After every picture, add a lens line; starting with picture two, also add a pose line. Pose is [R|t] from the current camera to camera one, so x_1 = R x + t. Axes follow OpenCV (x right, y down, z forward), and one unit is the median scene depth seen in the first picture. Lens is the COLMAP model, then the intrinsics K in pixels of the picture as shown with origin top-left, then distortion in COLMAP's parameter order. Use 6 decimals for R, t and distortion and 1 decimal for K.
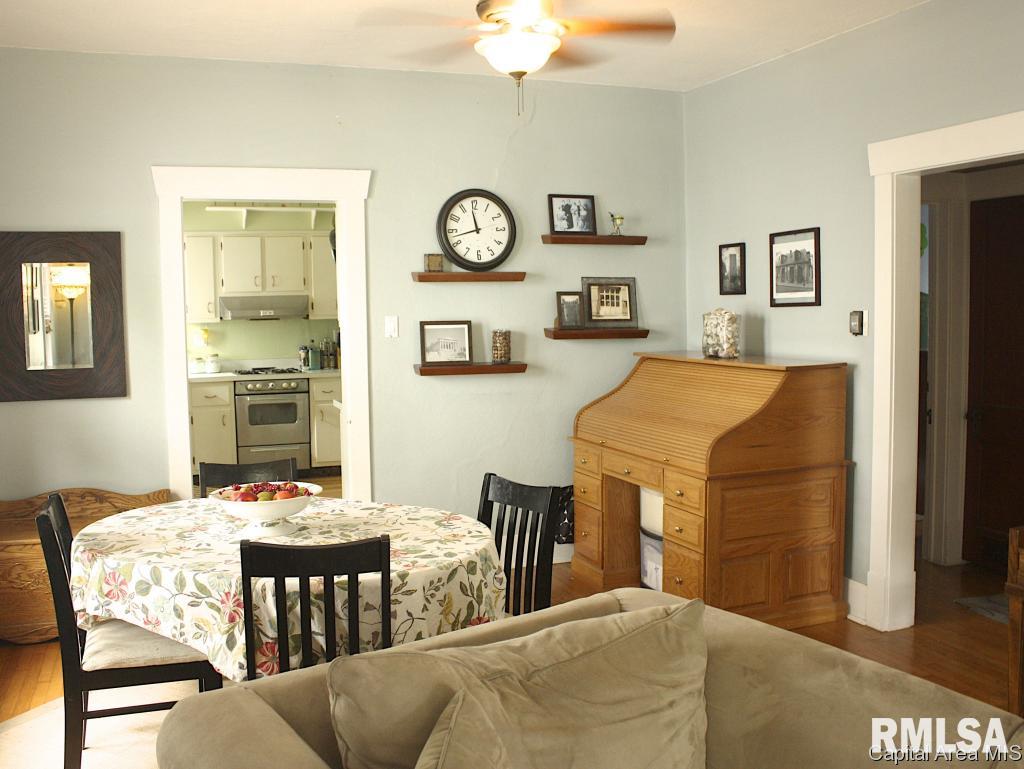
lens RADIAL K [[1003.5, 0, 522.5], [0, 1003.5, 386.4], [0, 0, 1]] dist [-0.184102, 0.198240]
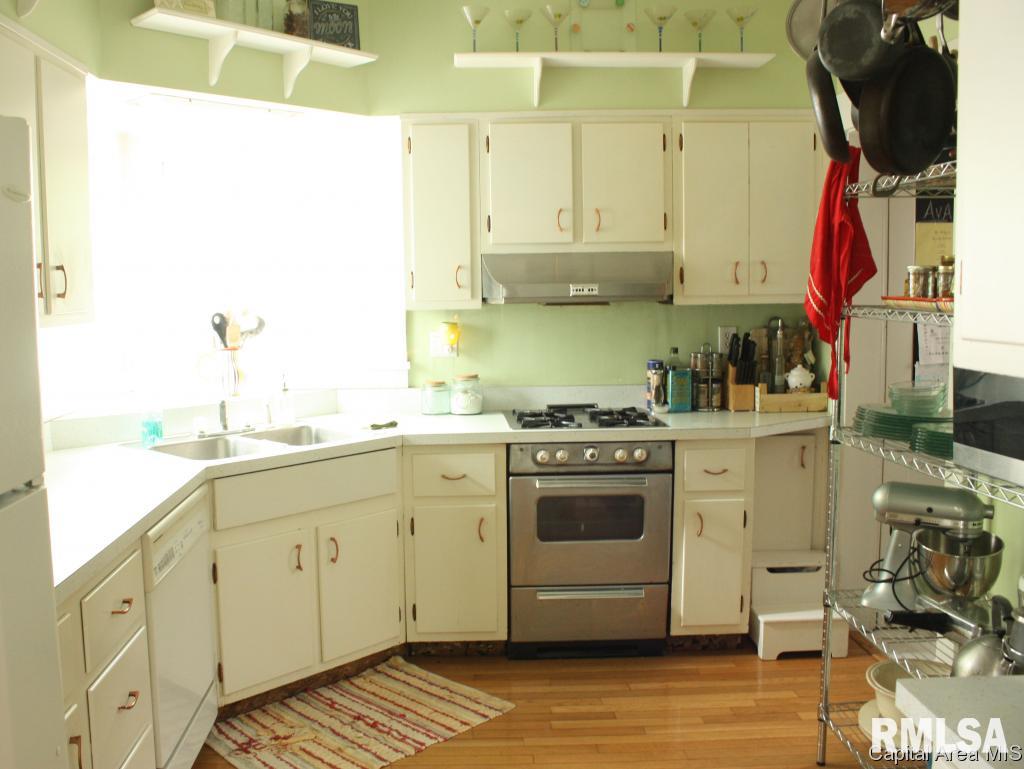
lens RADIAL K [[1003.5, 0, 522.5], [0, 1003.5, 386.4], [0, 0, 1]] dist [-0.184102, 0.198240]
pose [[0.957526, 0.032906, -0.286464, -0.151775], [-0.025843, 0.999263, 0.028400, -0.042341], [0.287187, -0.019790, 0.957670, 0.552954]]
